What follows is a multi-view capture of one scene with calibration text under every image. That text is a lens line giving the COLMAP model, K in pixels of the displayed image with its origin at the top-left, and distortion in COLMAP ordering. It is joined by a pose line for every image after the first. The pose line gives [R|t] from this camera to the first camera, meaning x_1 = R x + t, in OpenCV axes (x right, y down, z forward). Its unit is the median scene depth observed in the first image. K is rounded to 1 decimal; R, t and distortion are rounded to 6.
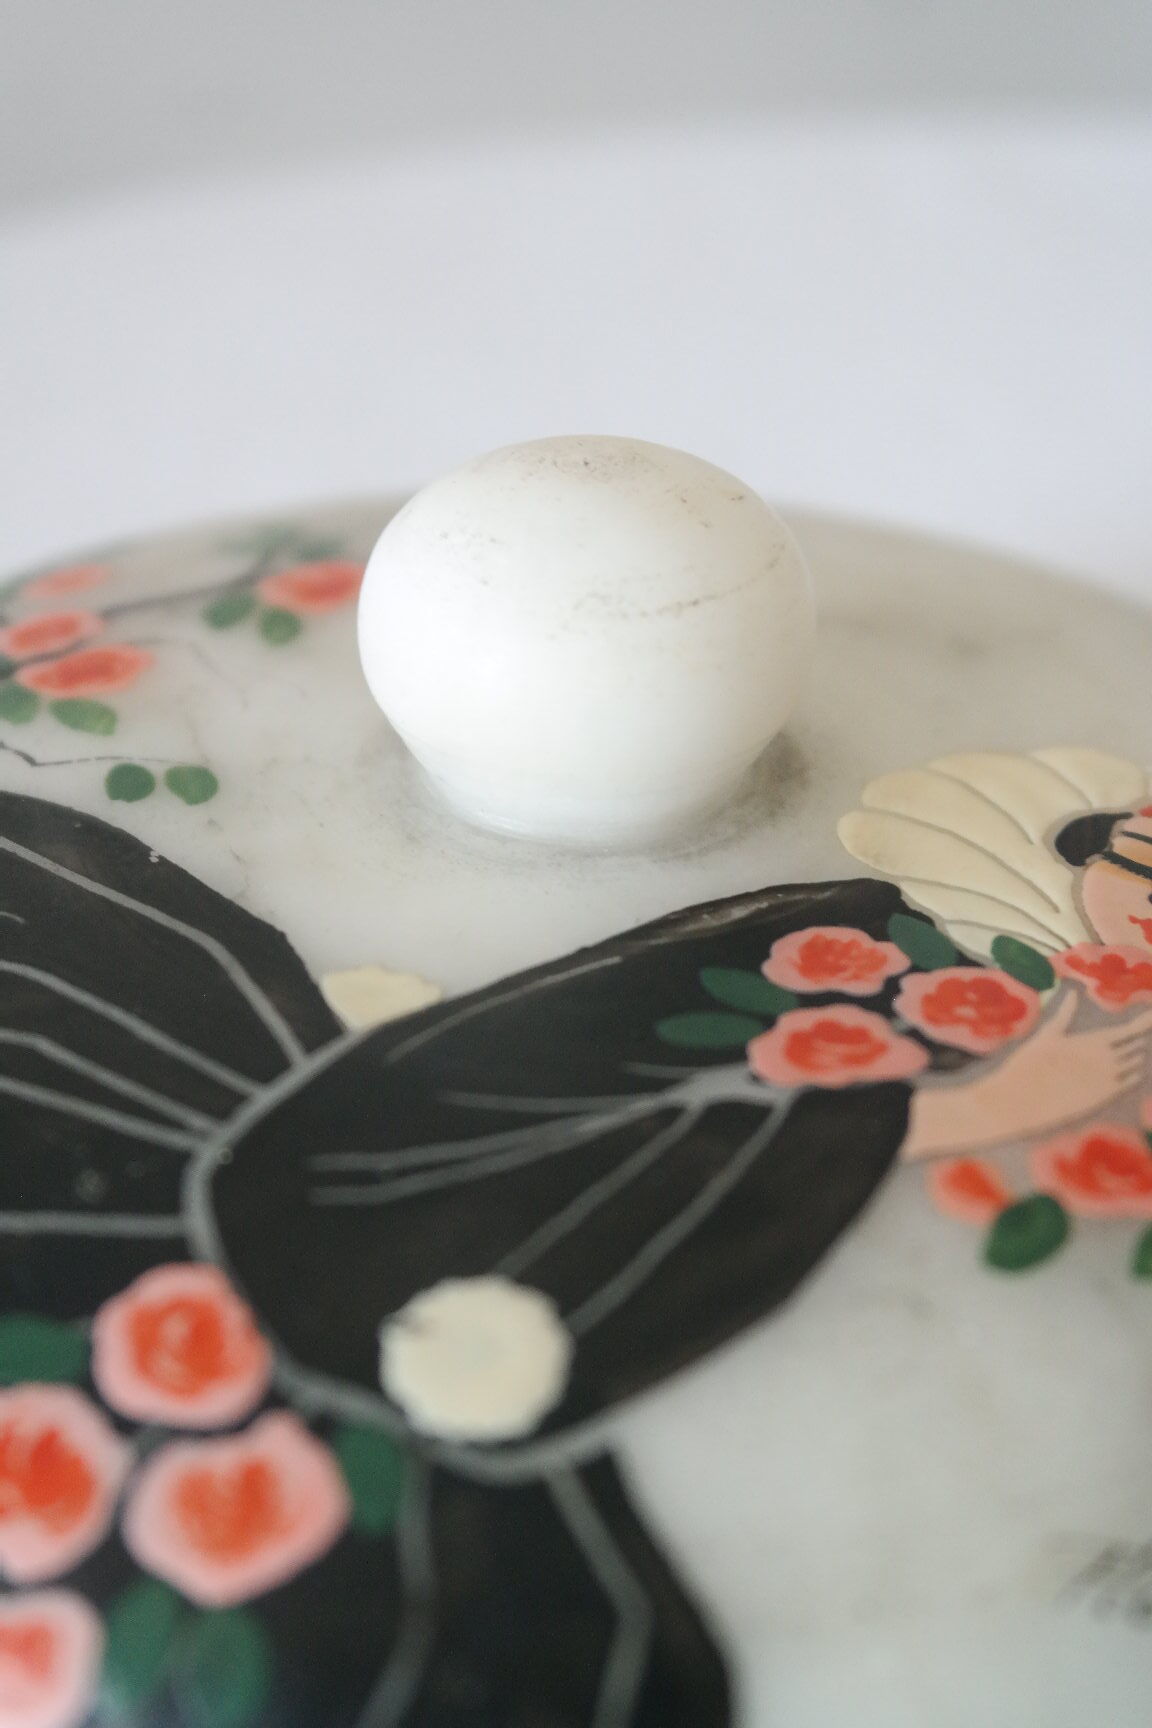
lens RADIAL K [[2719.5, 0, 576.0], [0, 2719.5, 864.0], [0, 0, 1]] dist [-0.008209, 0.034929]
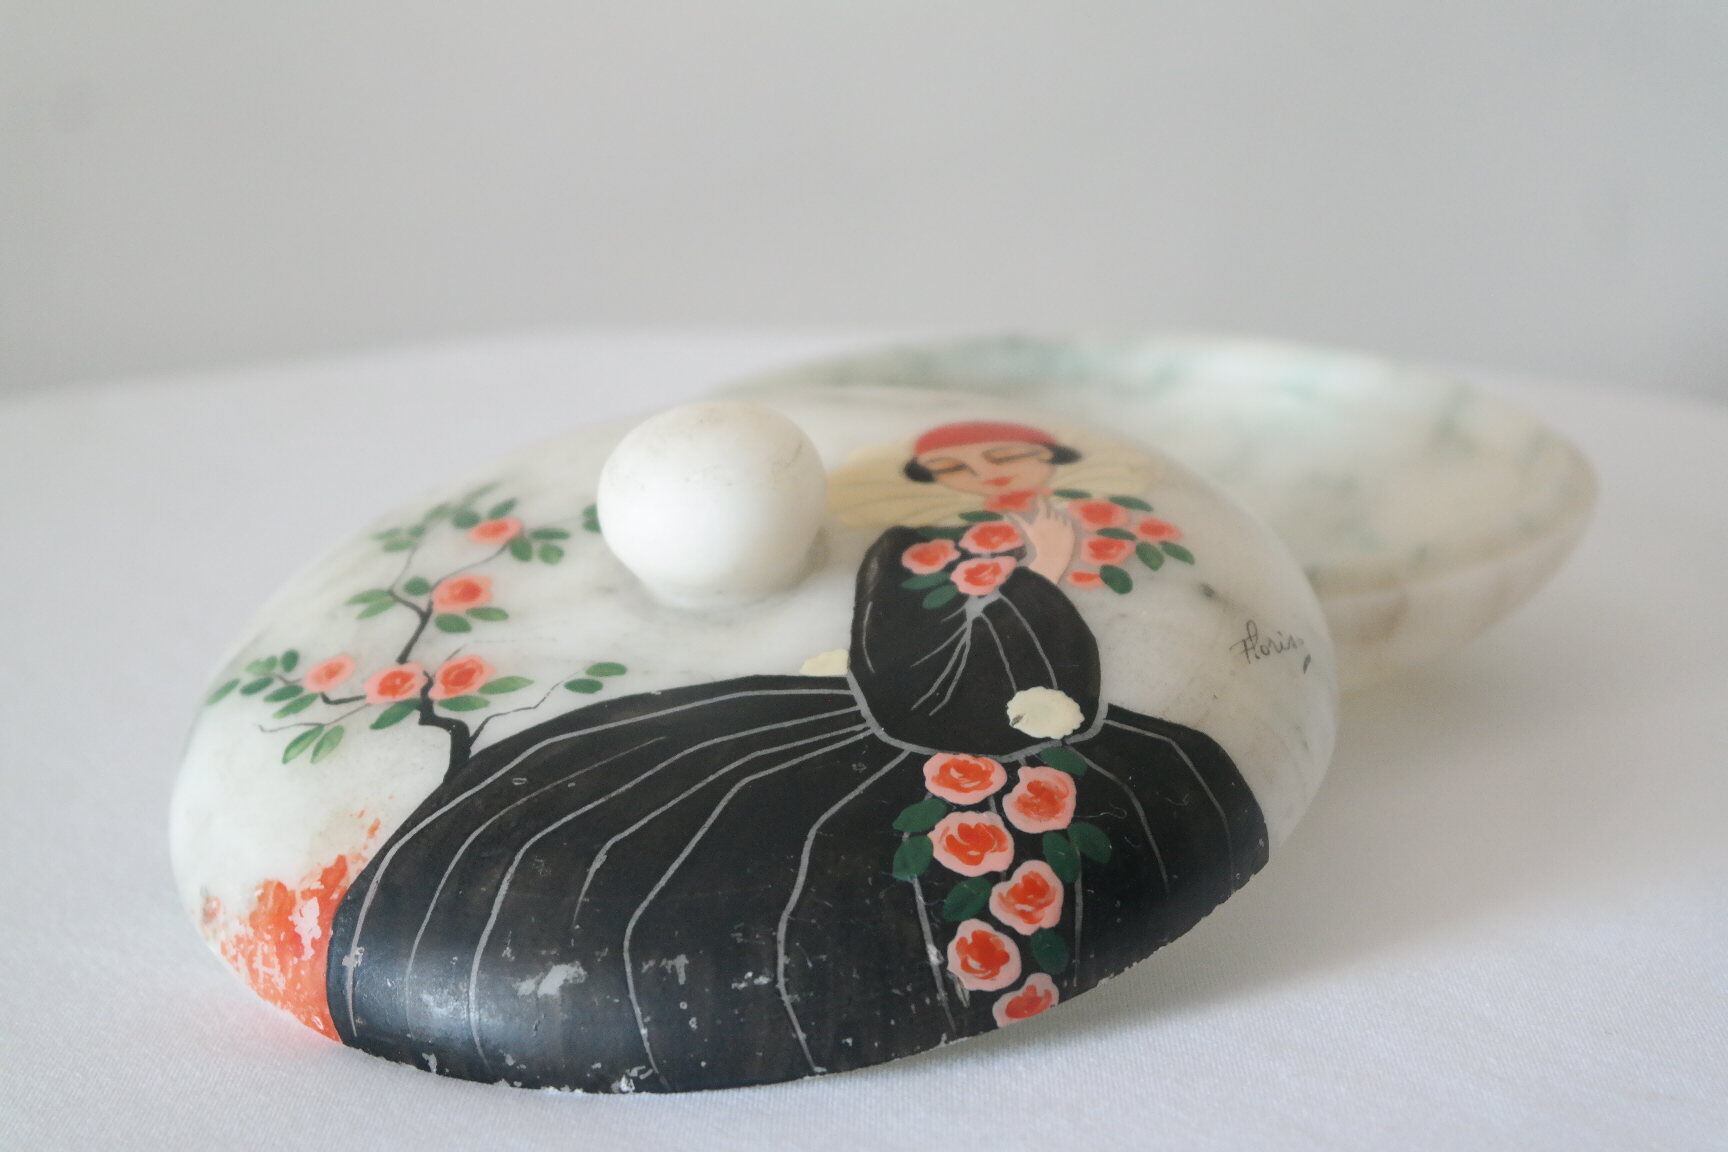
lens RADIAL K [[3522.1, 0, 864.0], [0, 3522.1, 576.0], [0, 0, 1]] dist [0.078804, 0.043680]
pose [[0.609331, -0.476332, 0.633895, -1.742496], [0.521249, 0.843062, 0.132459, -0.353945], [-0.597508, 0.249706, 0.761992, -1.112044]]
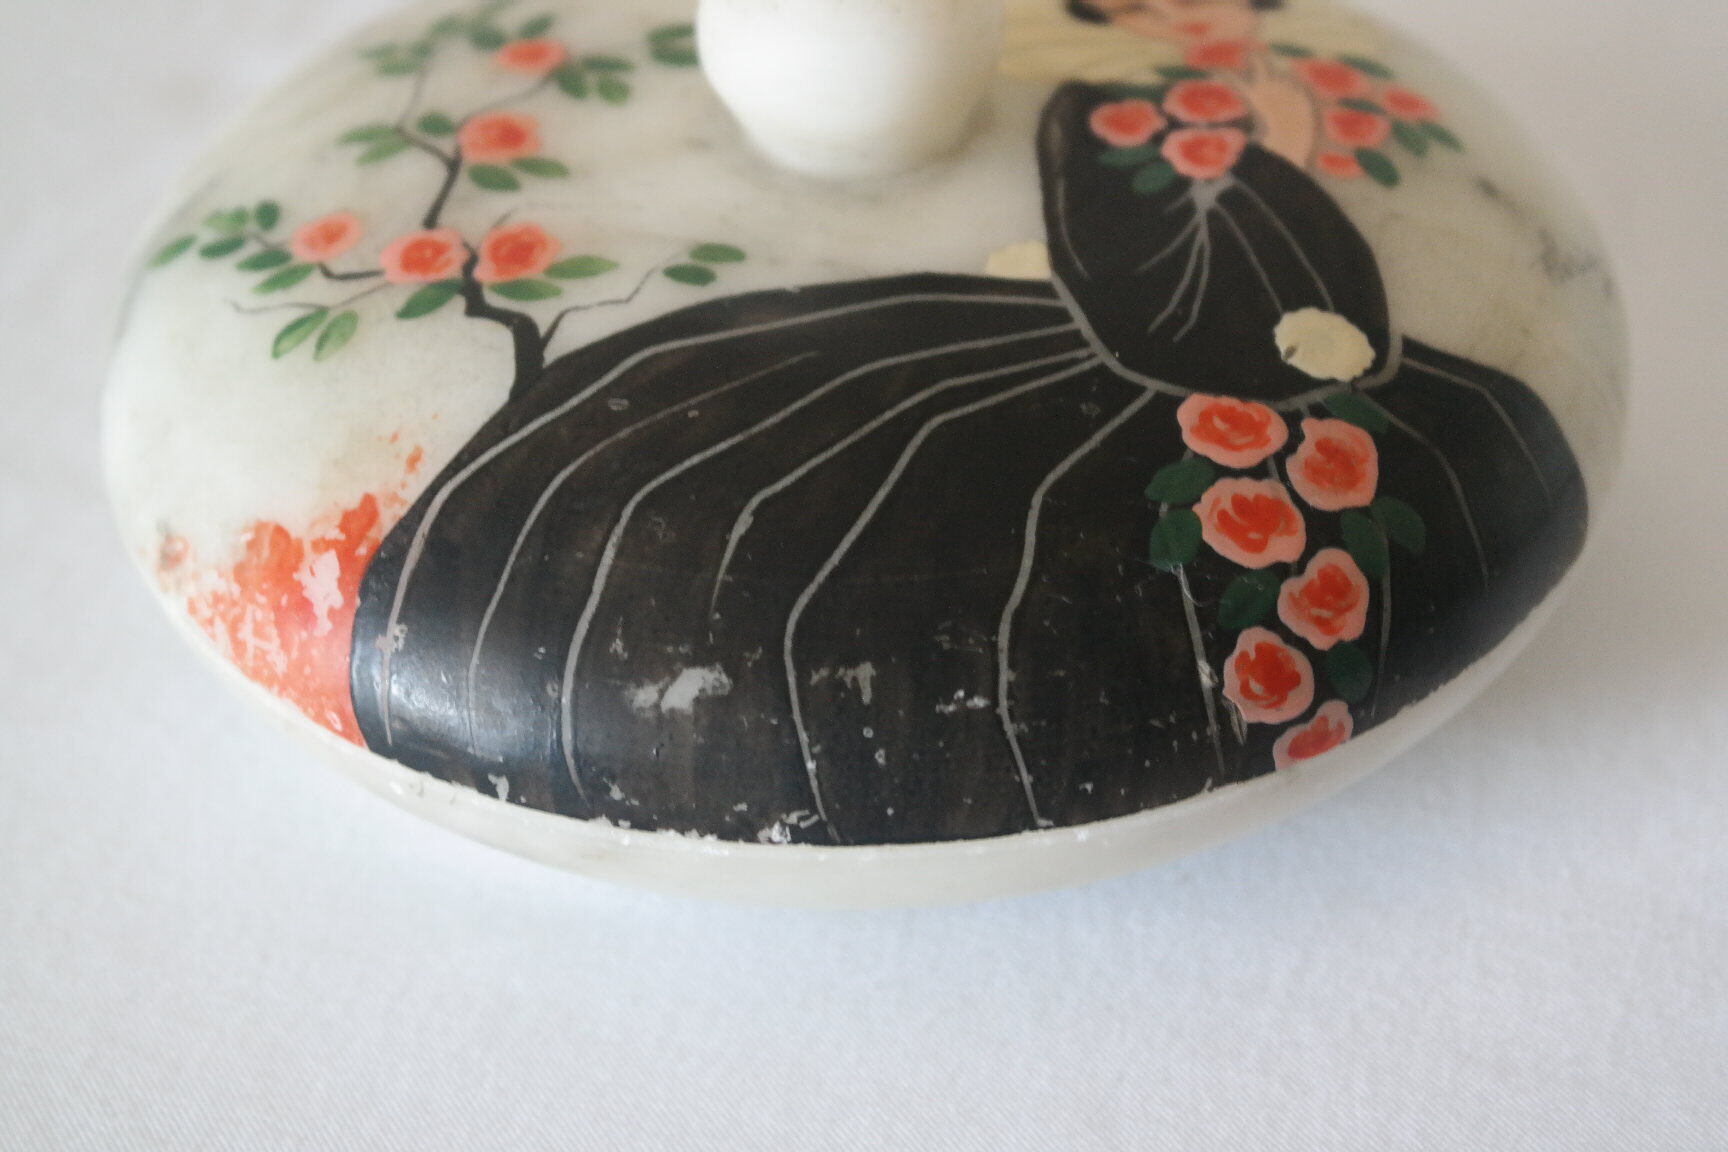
lens RADIAL K [[3086.5, 0, 864.0], [0, 3086.5, 576.0], [0, 0, 1]] dist [0.023592, -0.080008]
pose [[0.559874, -0.540256, 0.628224, -1.336758], [0.456070, 0.833940, 0.310717, -0.394807], [-0.691767, 0.112552, 0.713295, -0.195652]]
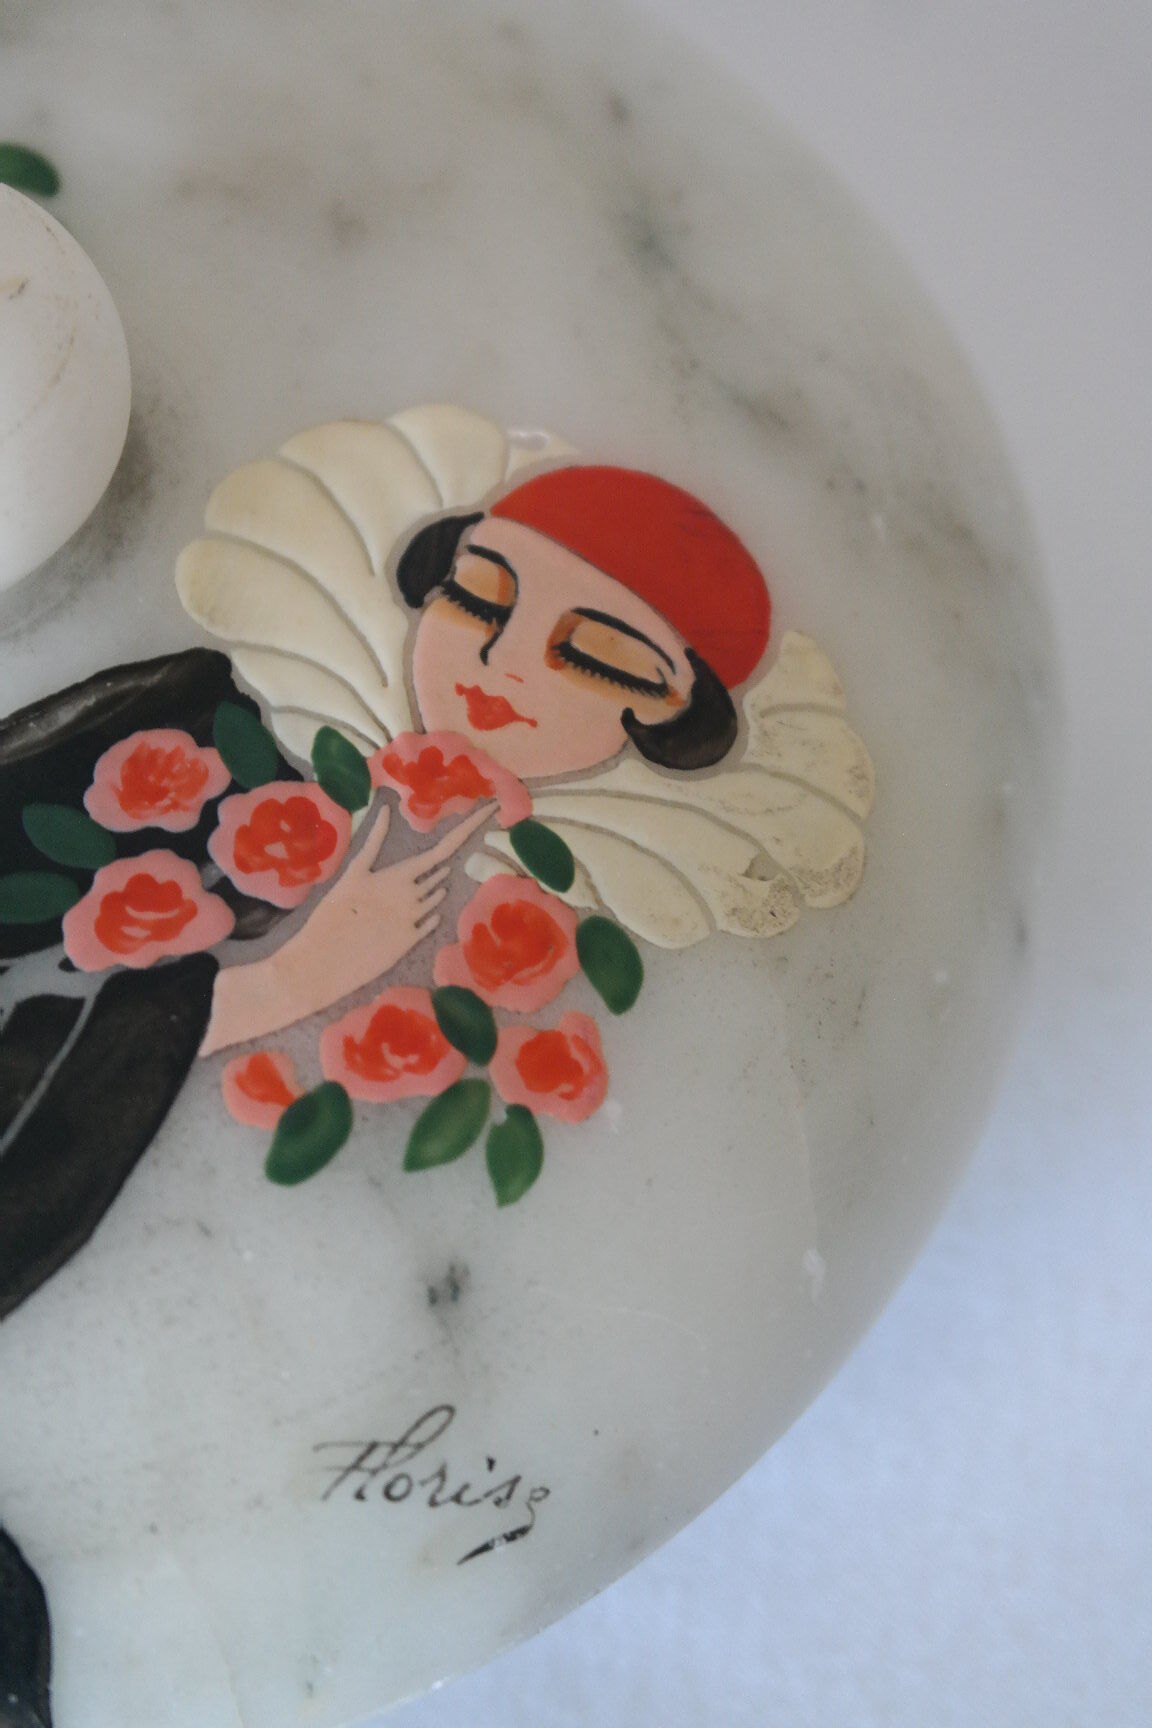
lens RADIAL K [[3032.4, 0, 576.0], [0, 3032.4, 864.0], [0, 0, 1]] dist [-0.000764, -0.047241]
pose [[0.997102, -0.068213, 0.033688, 0.214824], [0.041485, 0.858682, 0.510828, -0.520163], [-0.063772, -0.507950, 0.859023, -0.004076]]
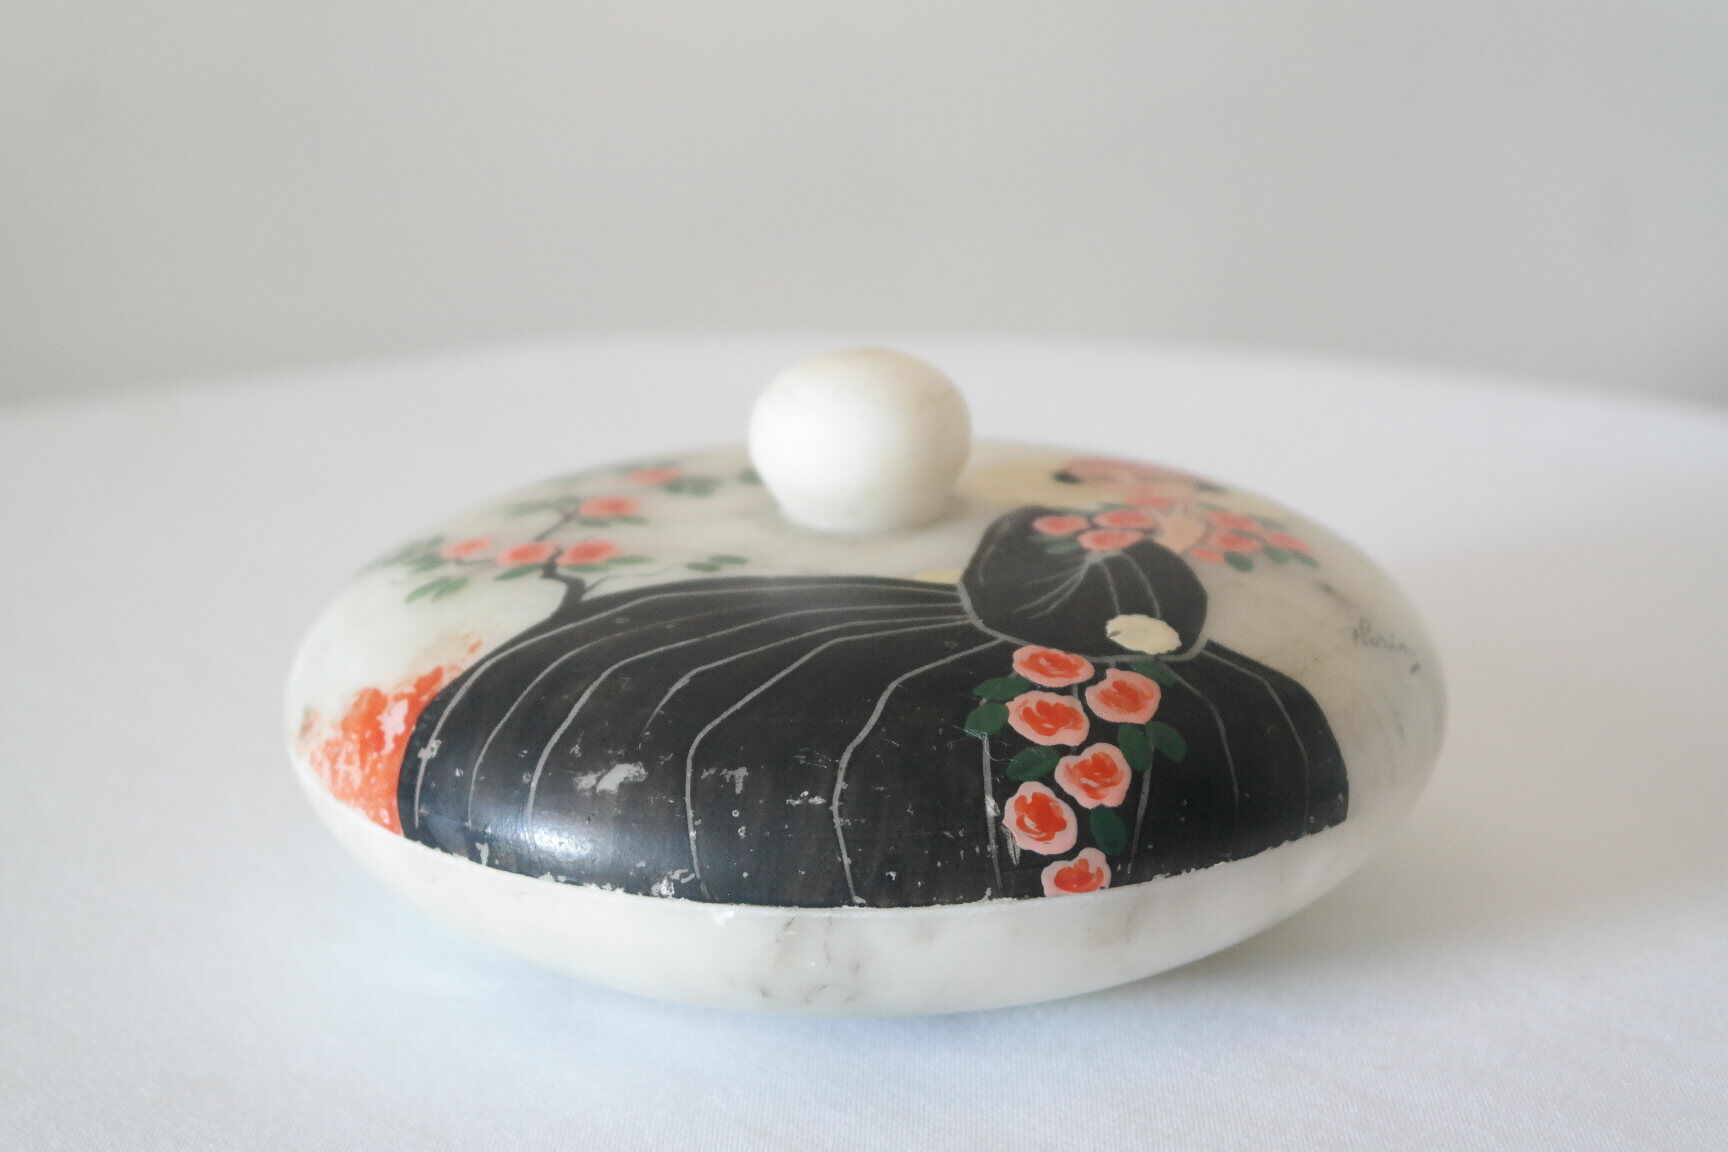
lens RADIAL K [[3334.0, 0, 864.0], [0, 3334.0, 576.0], [0, 0, 1]] dist [0.062661, 0.051174]
pose [[0.720241, -0.234642, 0.652837, -1.821269], [0.383171, 0.919043, -0.092411, 0.266159], [-0.578302, 0.316707, 0.751840, -0.940713]]
